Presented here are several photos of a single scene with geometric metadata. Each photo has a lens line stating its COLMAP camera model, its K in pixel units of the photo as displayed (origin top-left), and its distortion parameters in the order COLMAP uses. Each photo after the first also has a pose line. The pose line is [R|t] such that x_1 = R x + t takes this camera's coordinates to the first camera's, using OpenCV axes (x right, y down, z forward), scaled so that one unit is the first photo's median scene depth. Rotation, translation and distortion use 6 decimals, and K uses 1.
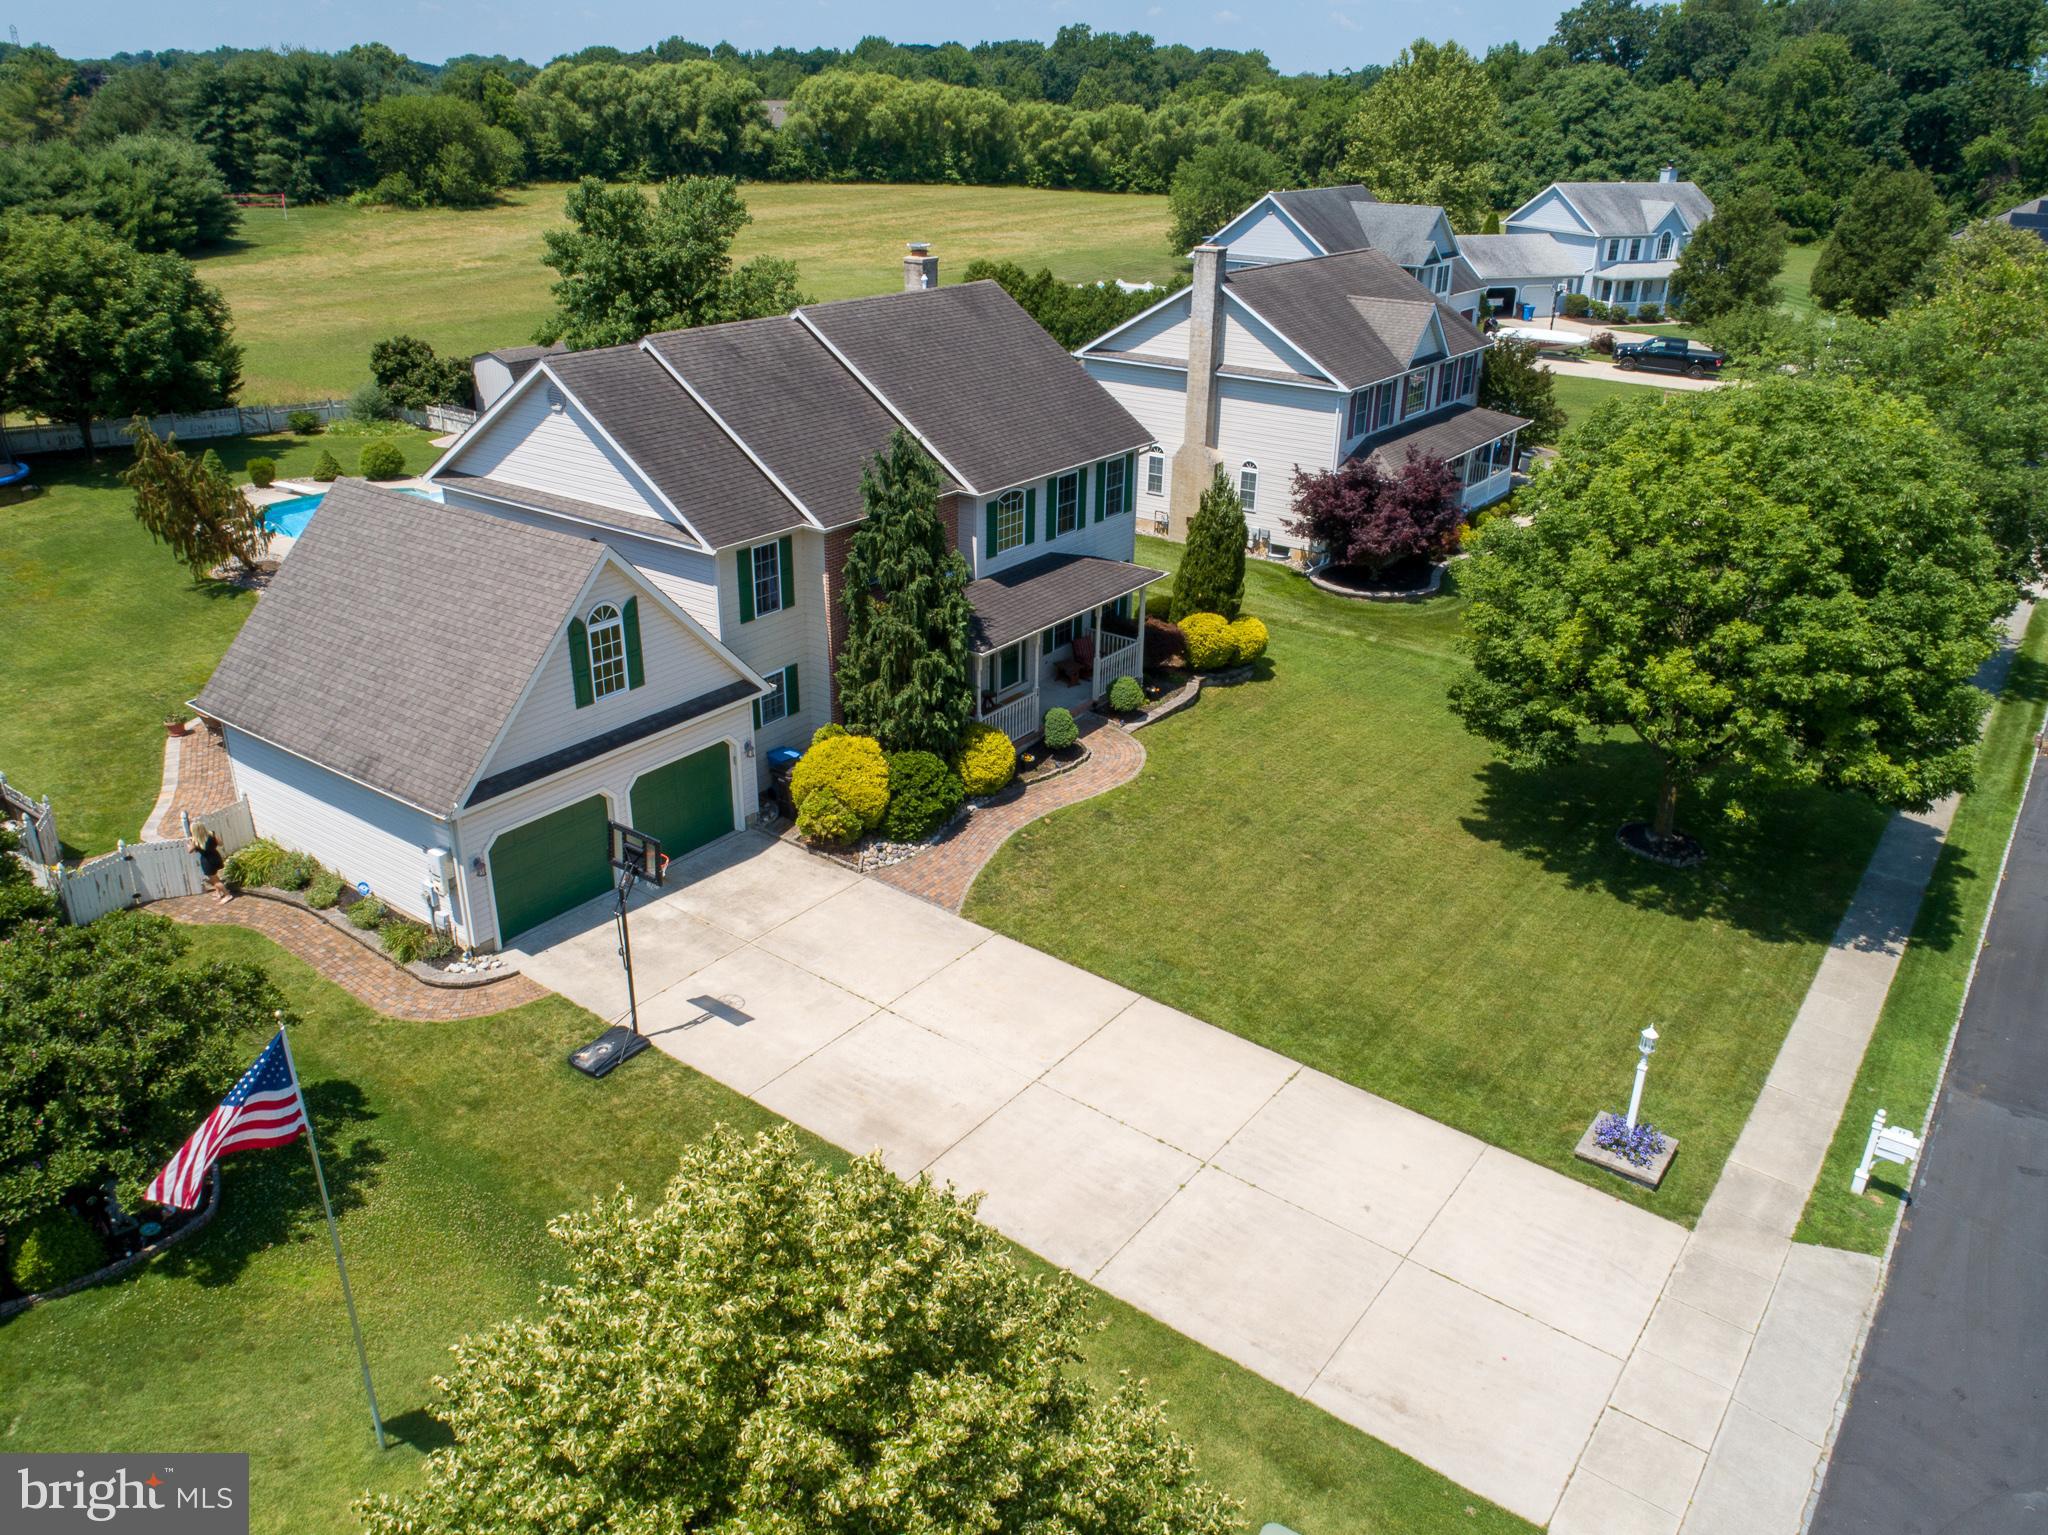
lens RADIAL K [[1551.1, 0, 1028.8], [0, 1551.1, 767.7], [0, 0, 1]] dist [-0.017324, 0.004857]
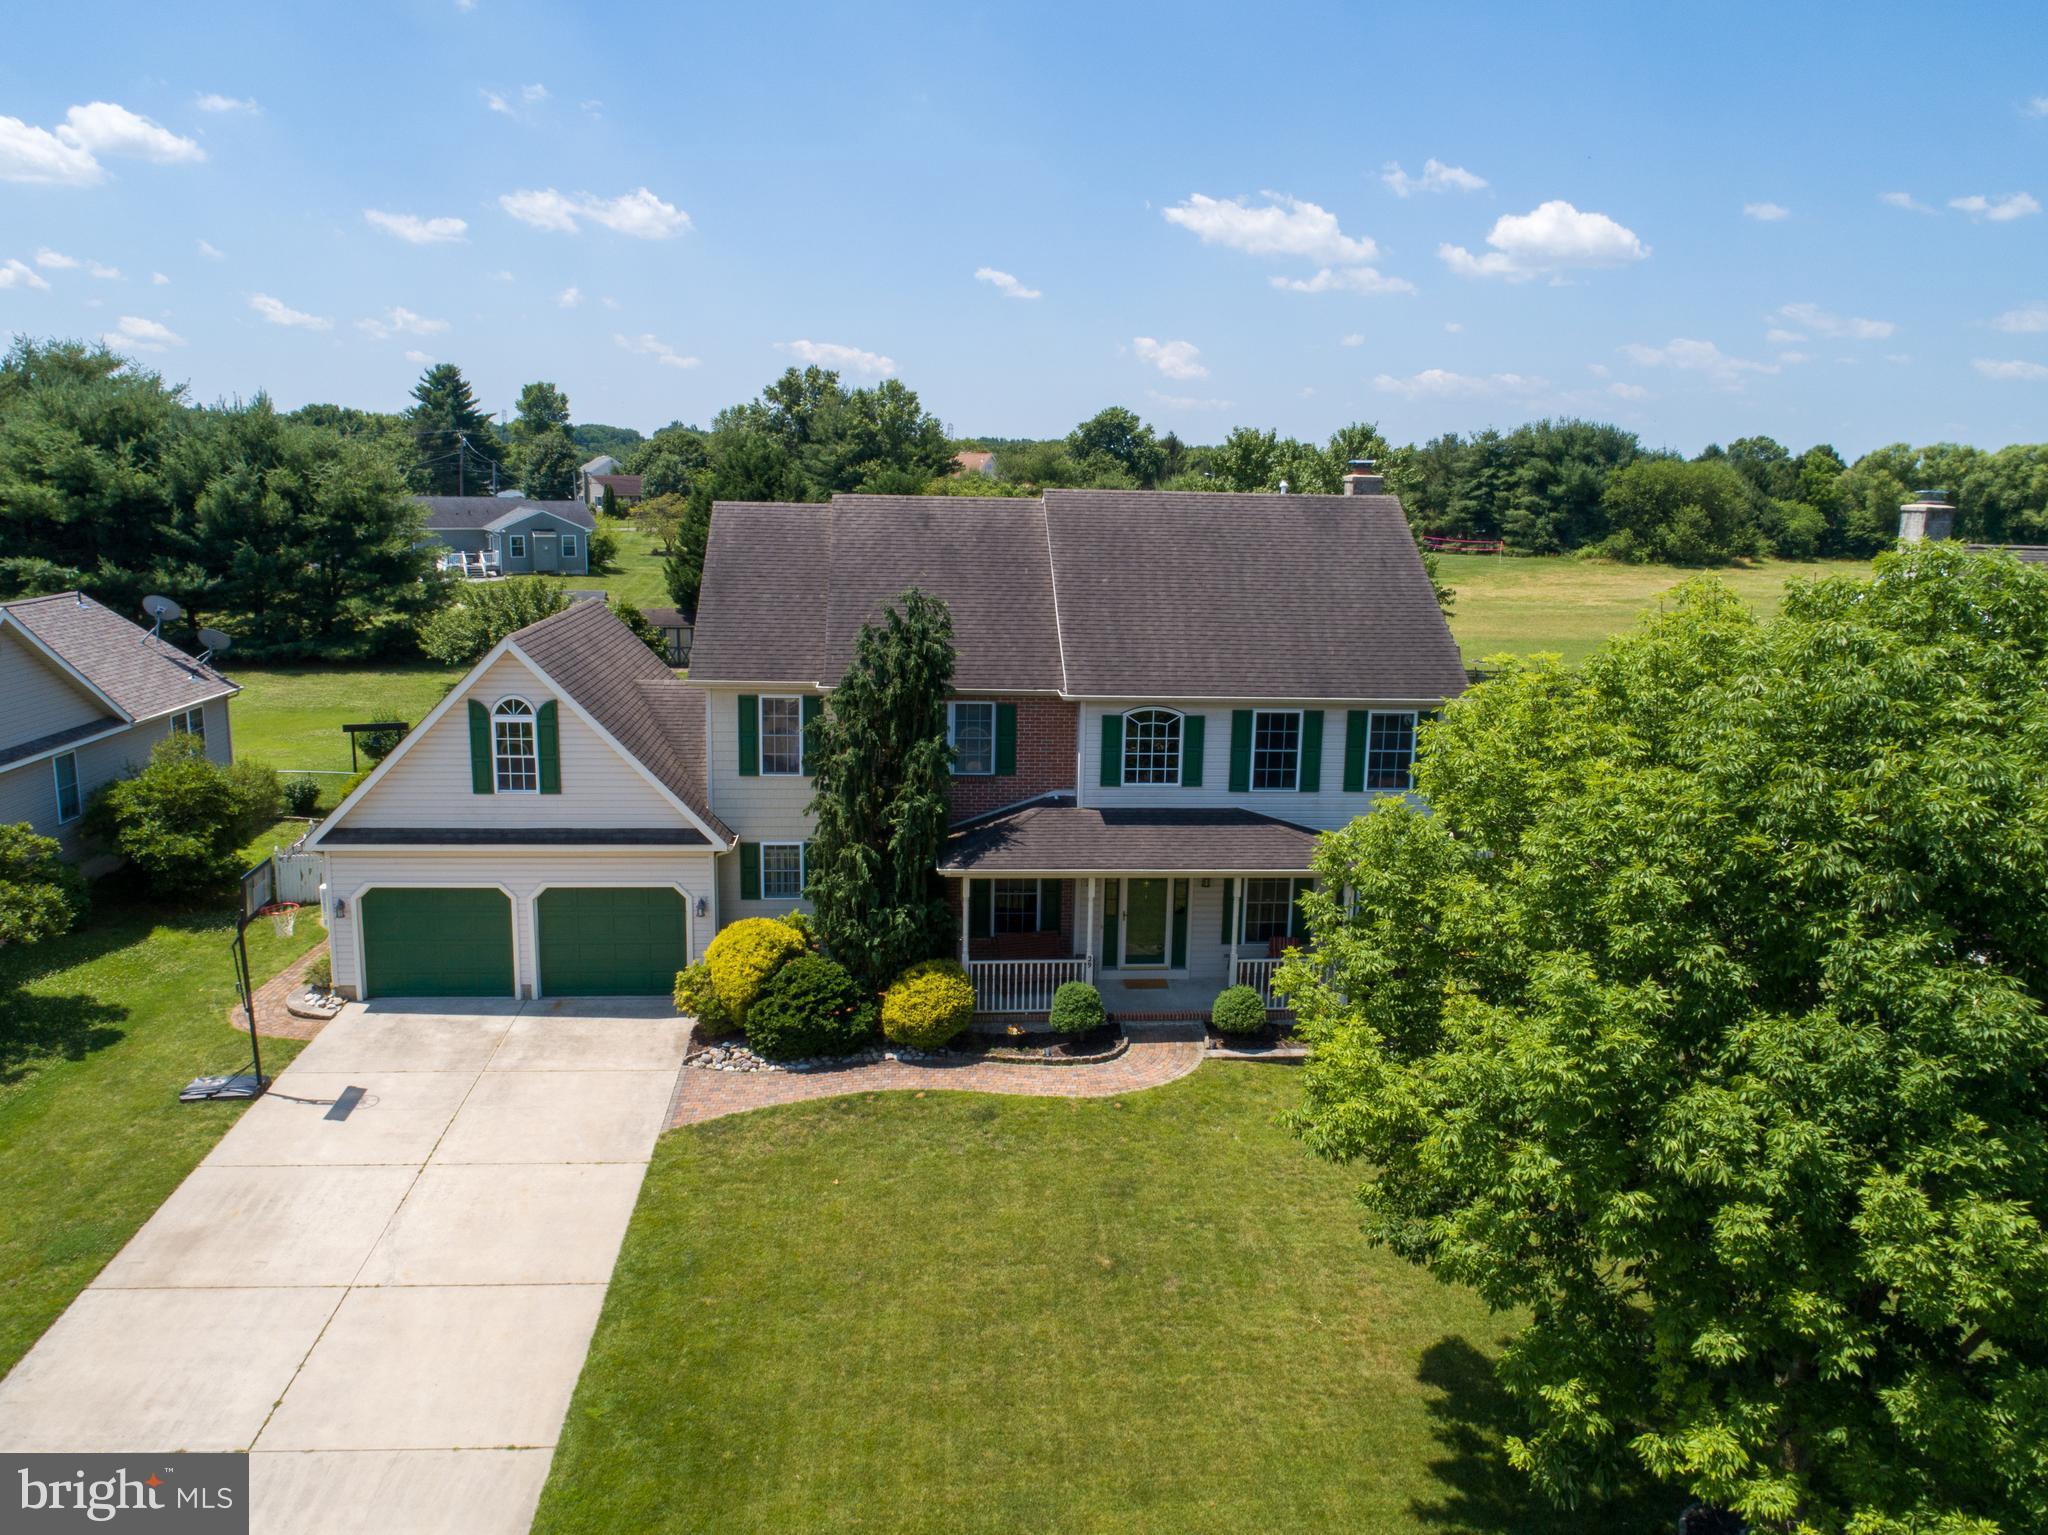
lens RADIAL K [[1551.1, 0, 1028.8], [0, 1551.1, 767.7], [0, 0, 1]] dist [-0.017324, 0.004857]
pose [[0.645066, 0.139412, -0.751301, 0.519665], [-0.317018, 0.943433, -0.097127, -0.052461], [0.695262, 0.300830, 0.652773, 0.436047]]
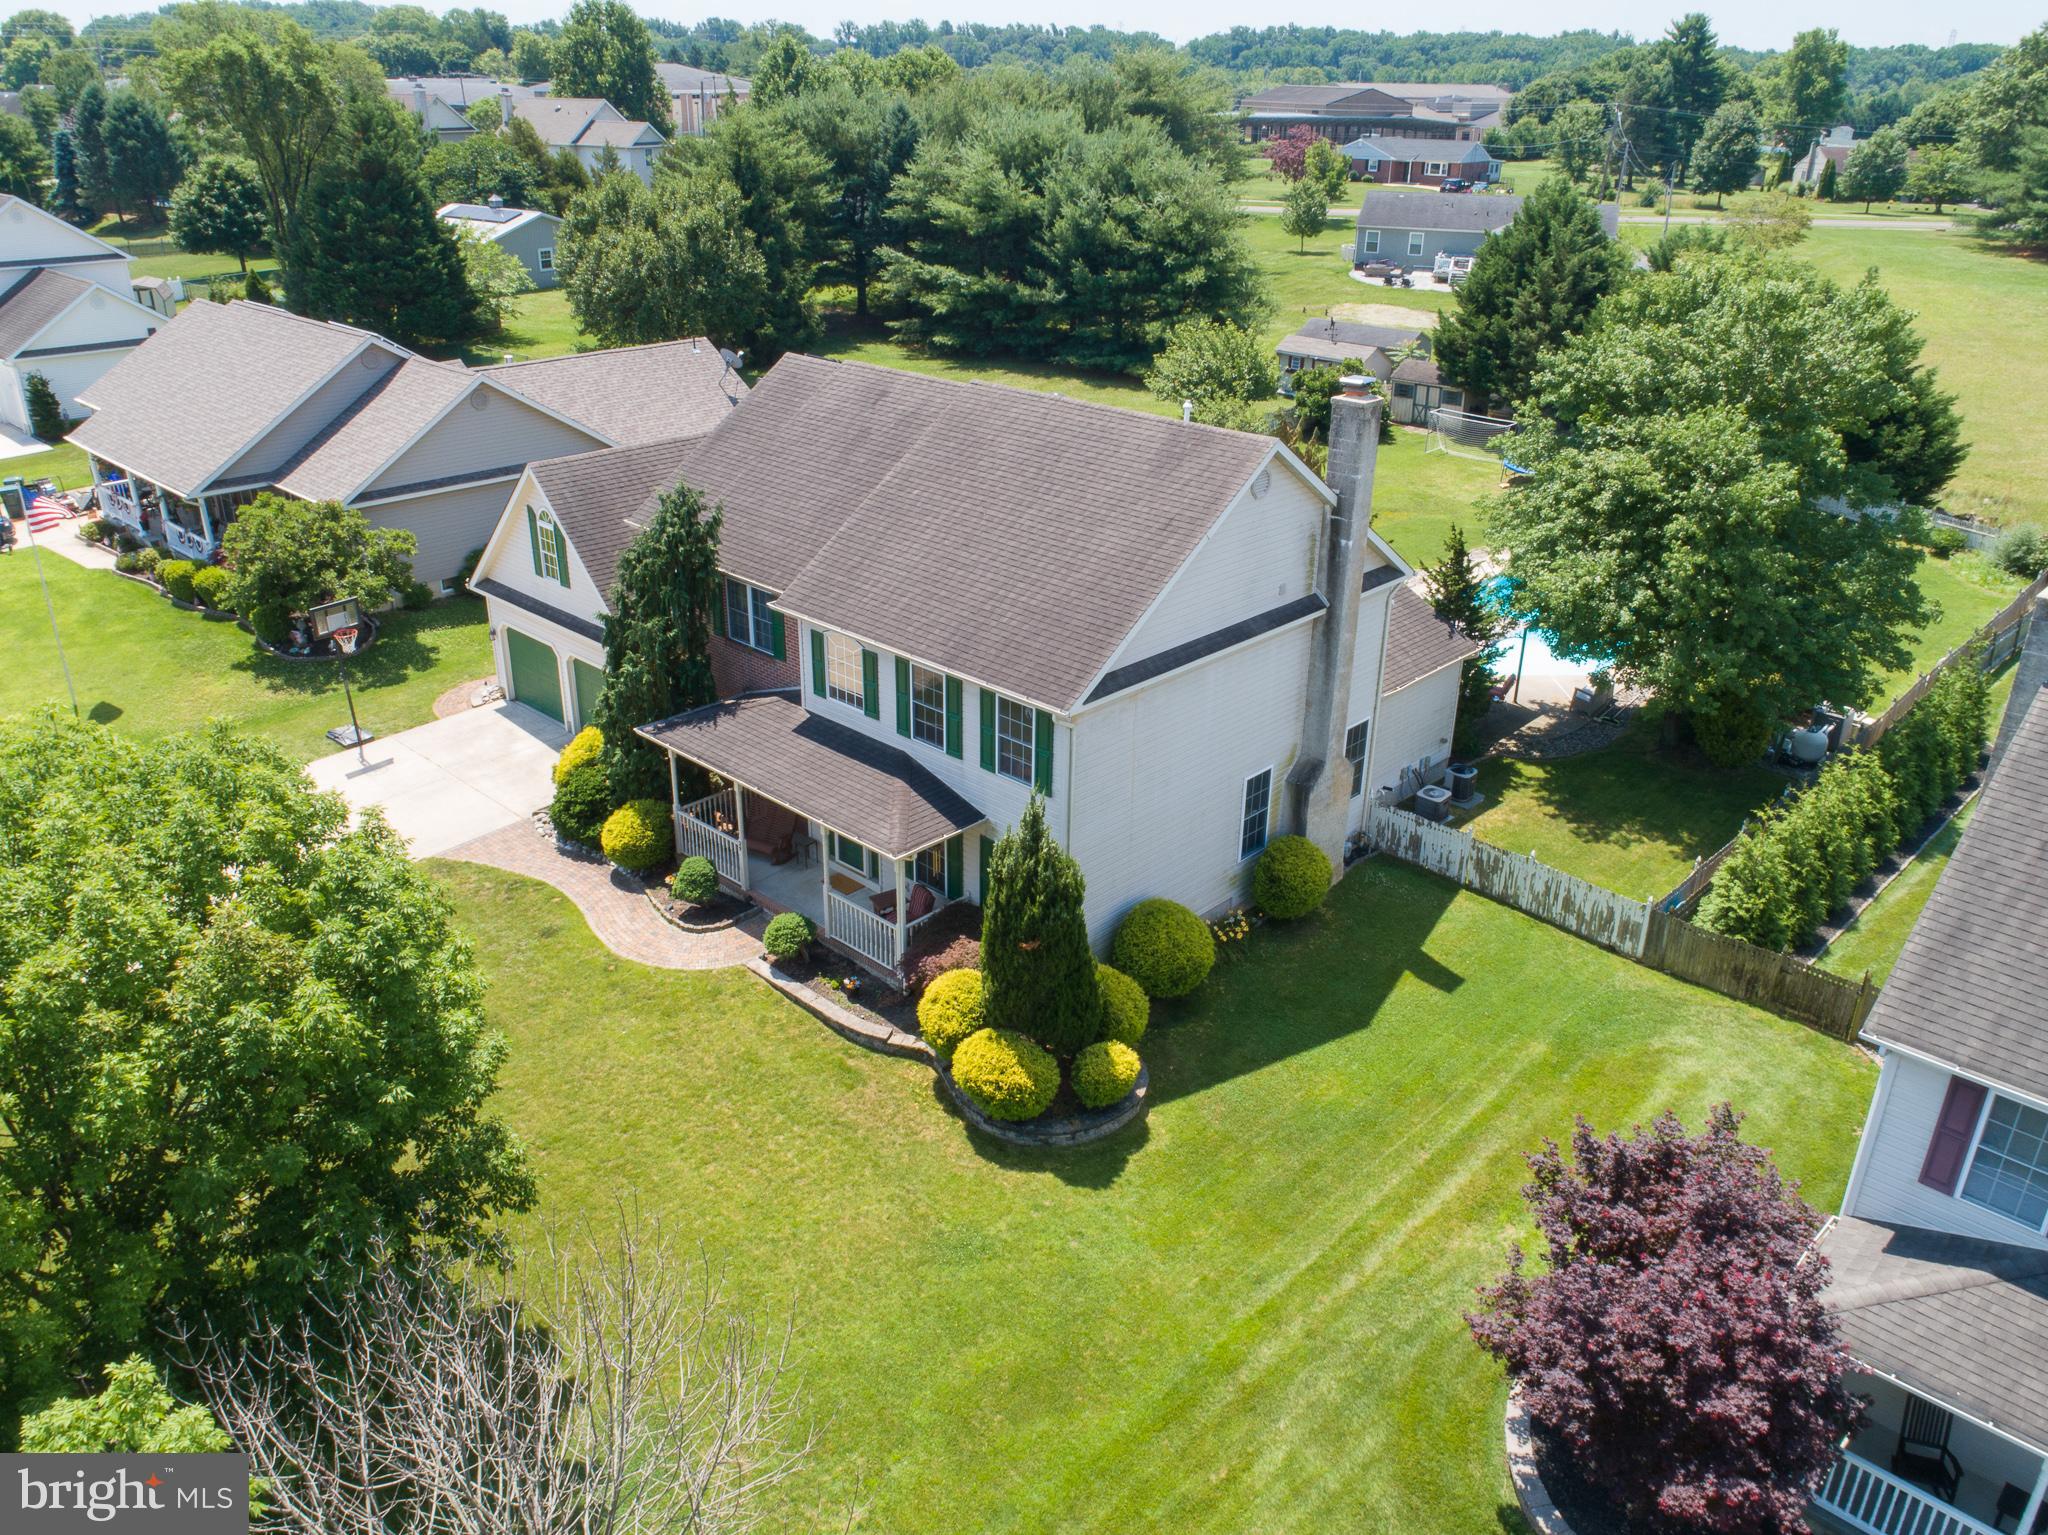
lens RADIAL K [[1551.1, 0, 1028.8], [0, 1551.1, 767.7], [0, 0, 1]] dist [-0.017324, 0.004857]
pose [[-0.135936, 0.392417, -0.909687, 0.701591], [-0.418048, 0.809741, 0.411772, -0.473509], [0.898197, 0.436267, 0.053976, 1.030595]]
